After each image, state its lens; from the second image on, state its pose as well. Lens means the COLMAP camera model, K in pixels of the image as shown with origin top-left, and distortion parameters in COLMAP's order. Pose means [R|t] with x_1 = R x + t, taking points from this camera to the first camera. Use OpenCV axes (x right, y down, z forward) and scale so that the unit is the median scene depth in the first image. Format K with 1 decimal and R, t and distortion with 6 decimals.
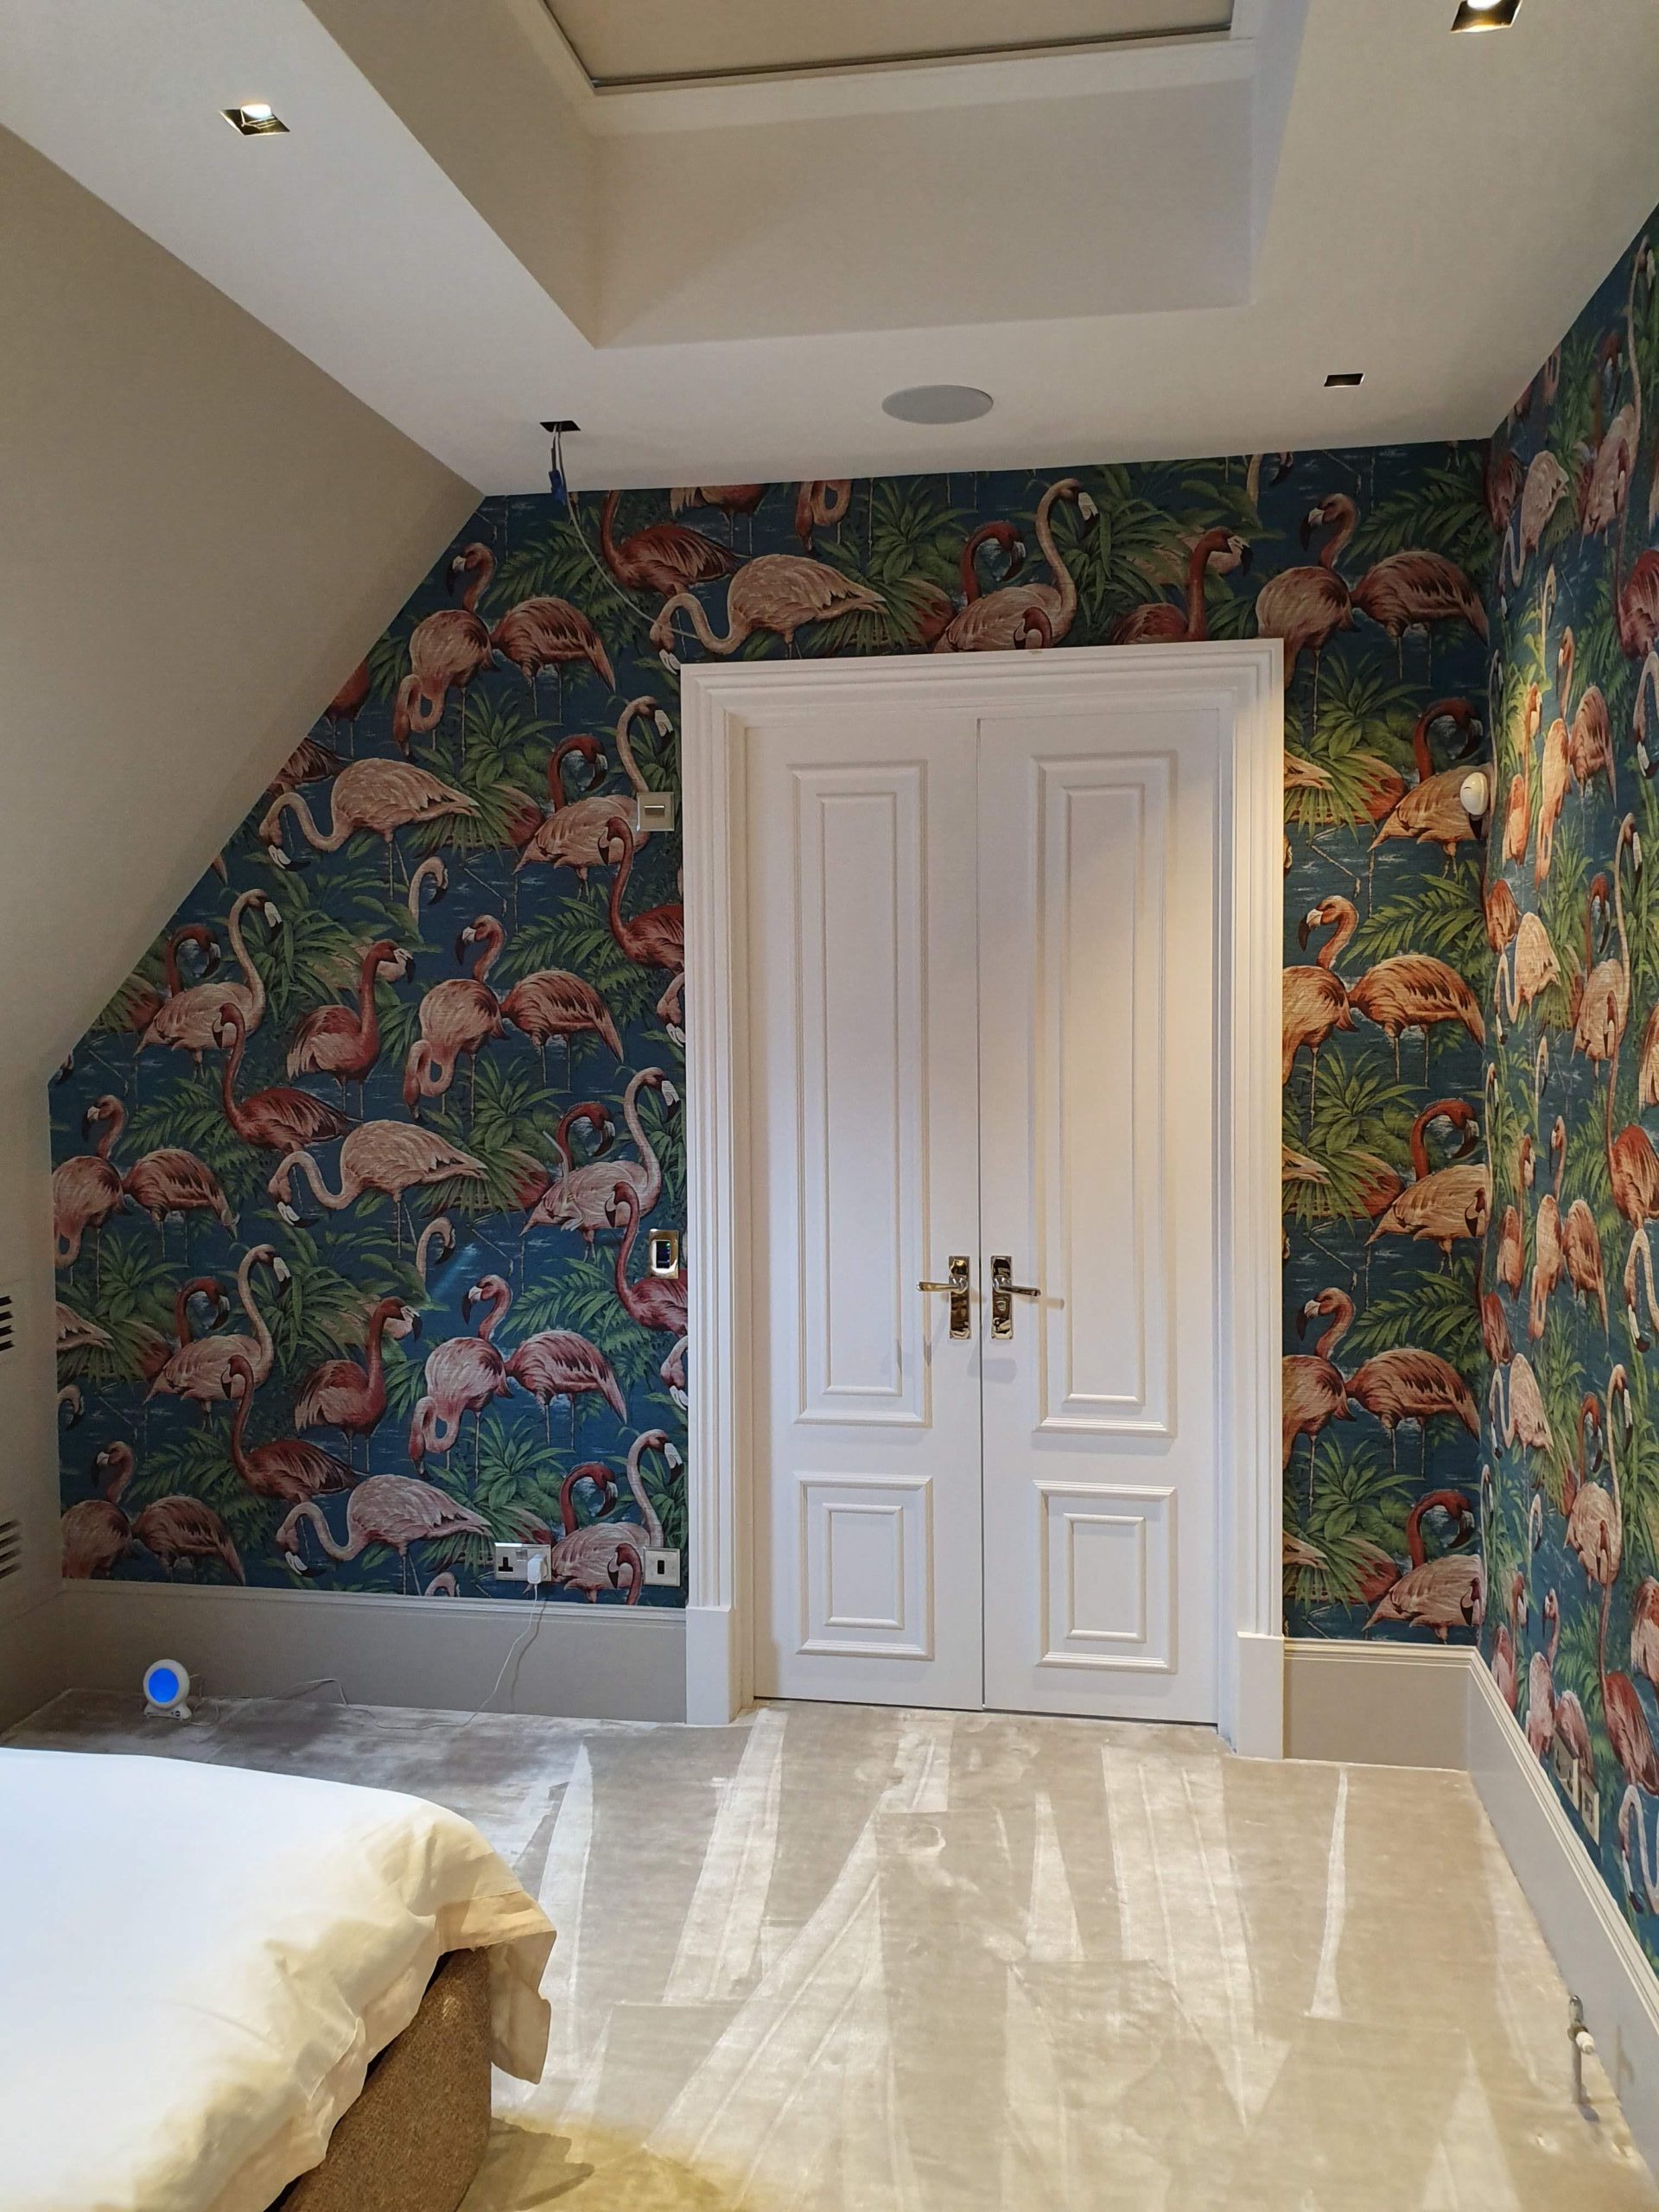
lens RADIAL K [[1709.2, 0, 831.3], [0, 1709.2, 1090.2], [0, 0, 1]] dist [-0.001735, 0.005697]
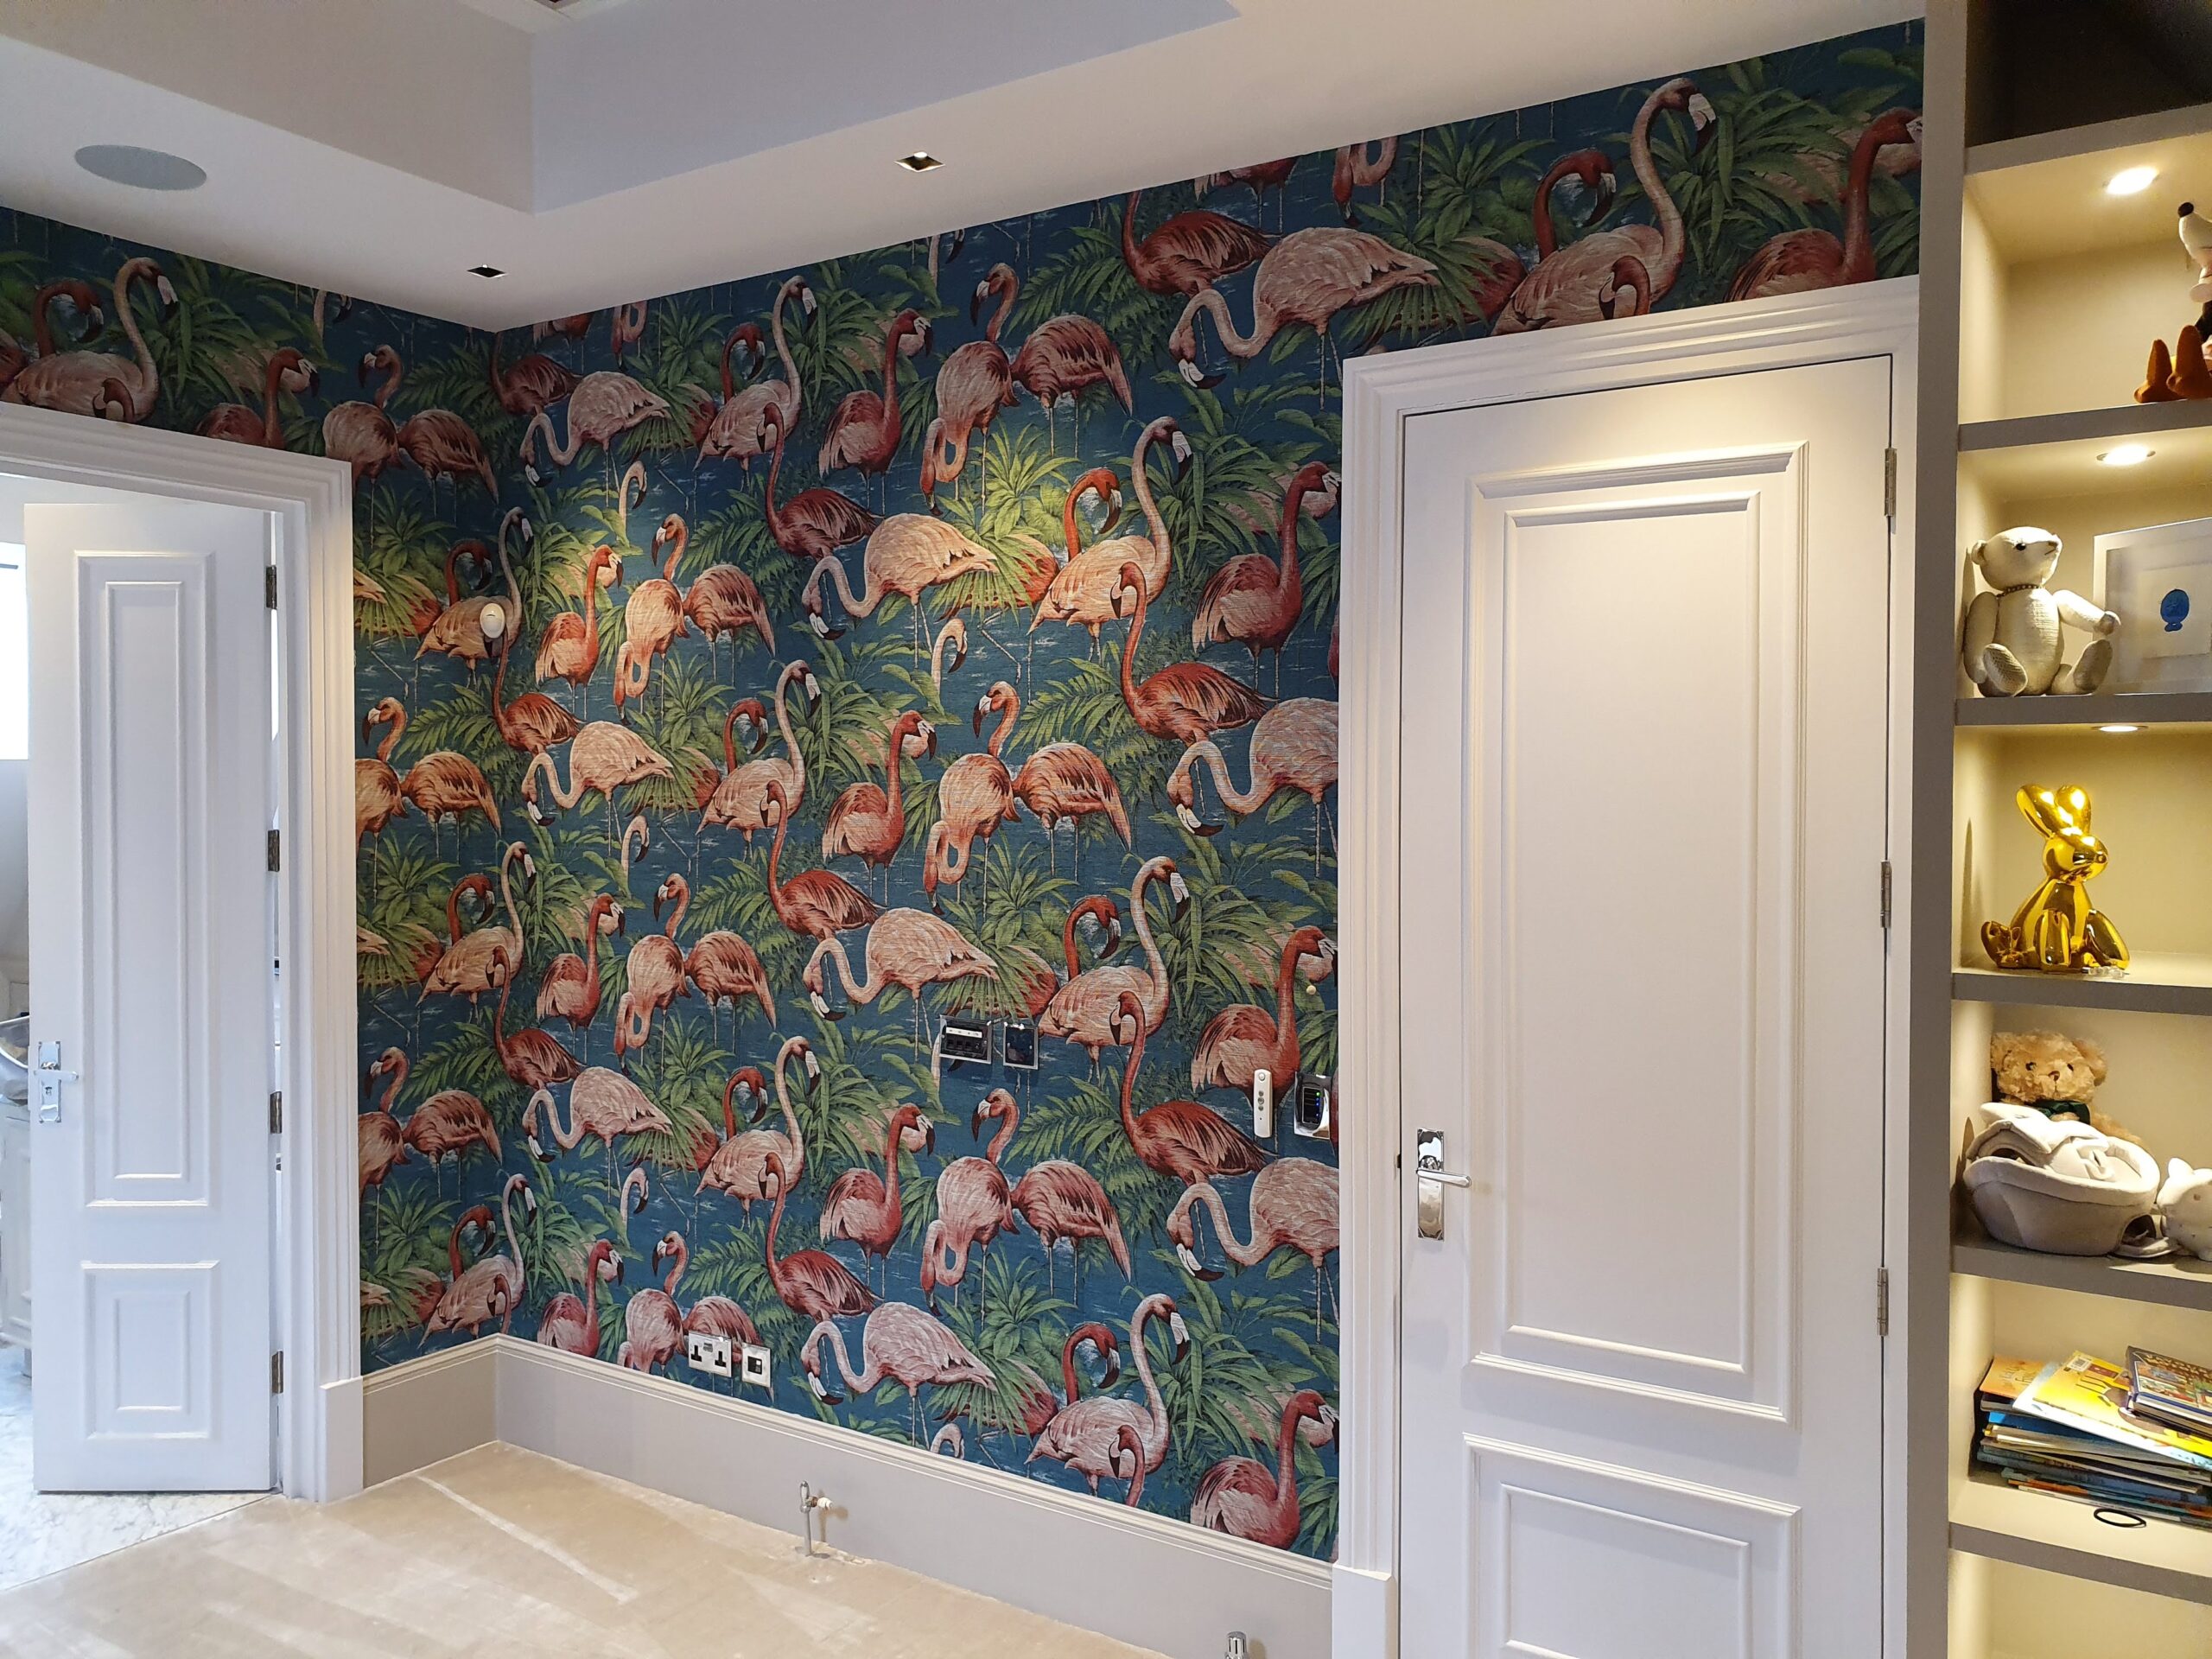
lens RADIAL K [[1709.2, 0, 1108.0], [0, 1709.2, 833.1], [0, 0, 1]] dist [-0.001735, 0.005697]
pose [[0.407319, -0.017041, 0.913127, -0.544679], [0.049279, 0.998779, -0.003343, 0.002679], [-0.911955, 0.046360, 0.407662, 0.113005]]
